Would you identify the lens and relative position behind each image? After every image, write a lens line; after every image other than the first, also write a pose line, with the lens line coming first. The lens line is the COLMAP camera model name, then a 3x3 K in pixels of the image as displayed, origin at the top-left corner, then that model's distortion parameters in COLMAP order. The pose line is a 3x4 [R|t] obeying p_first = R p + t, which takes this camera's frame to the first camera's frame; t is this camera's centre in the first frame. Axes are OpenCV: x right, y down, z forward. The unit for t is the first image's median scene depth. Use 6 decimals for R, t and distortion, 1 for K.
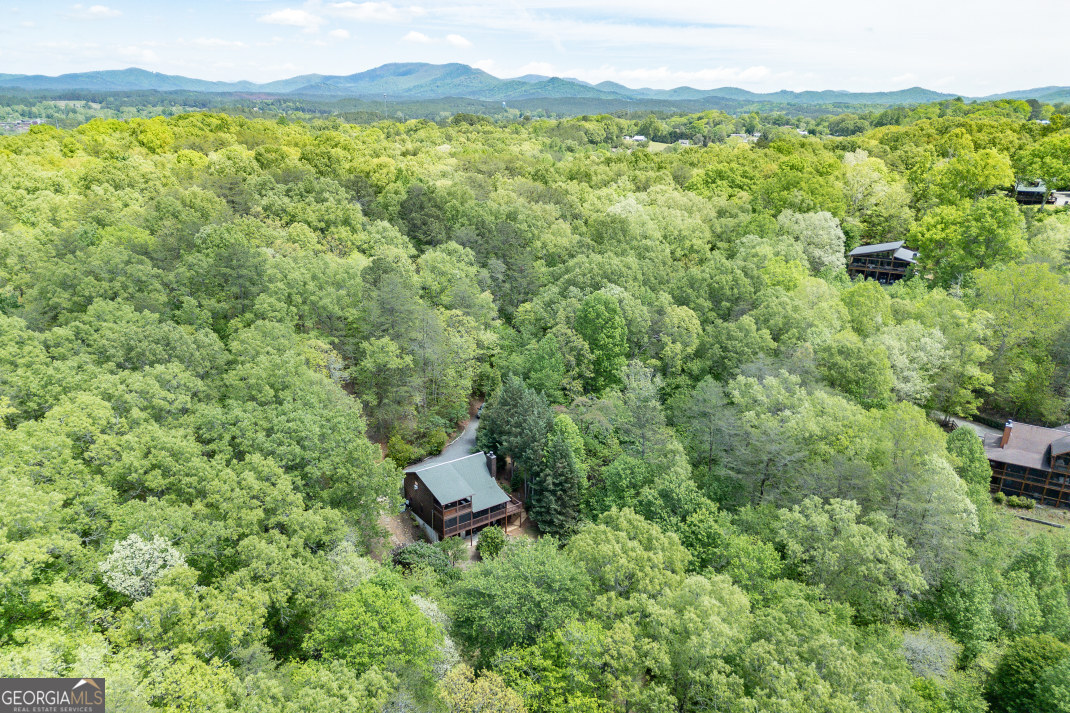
lens RADIAL K [[748.2, 0, 532.9], [0, 748.2, 383.1], [0, 0, 1]] dist [0.084100, -0.054990]
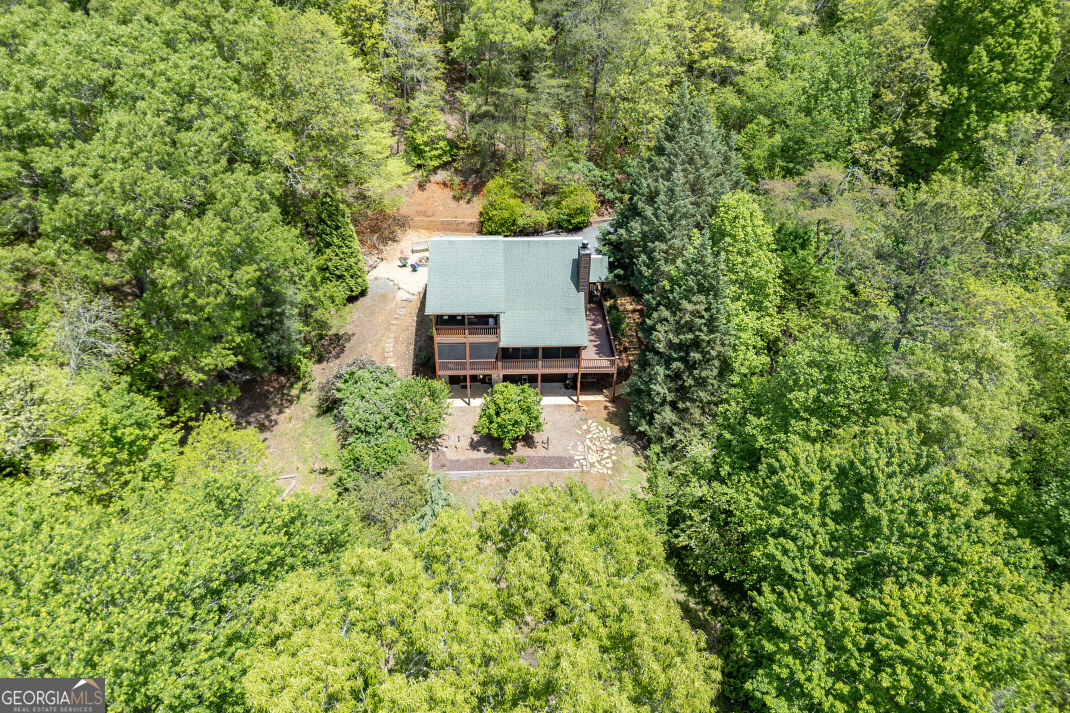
lens RADIAL K [[748.2, 0, 535.5], [0, 748.2, 363.7], [0, 0, 1]] dist [0.084100, -0.054990]
pose [[0.836904, 0.316966, -0.446233, 0.163980], [-0.191821, 0.933404, 0.303251, 0.025508], [0.512636, -0.168195, 0.841970, 0.572604]]
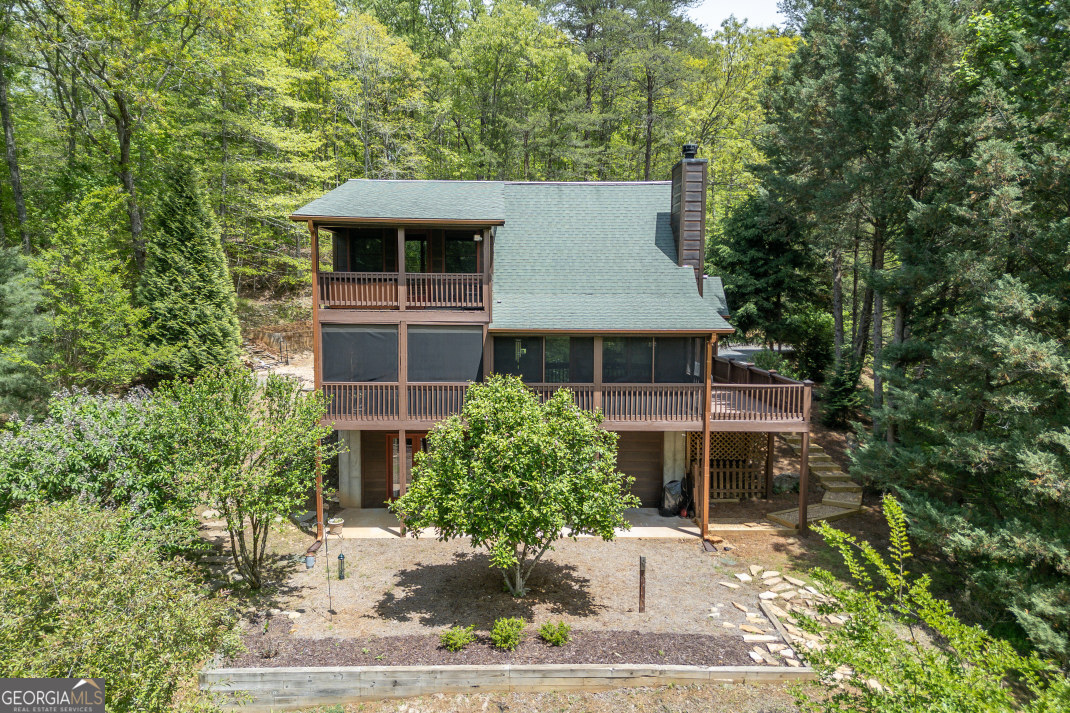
lens RADIAL K [[748.2, 0, 526.6], [0, 748.2, 351.7], [0, 0, 1]] dist [0.084100, -0.054990]
pose [[0.820559, 0.033217, -0.570596, 0.033623], [-0.189089, 0.957873, -0.216161, 0.209705], [0.539378, 0.285266, 0.792272, 0.836974]]
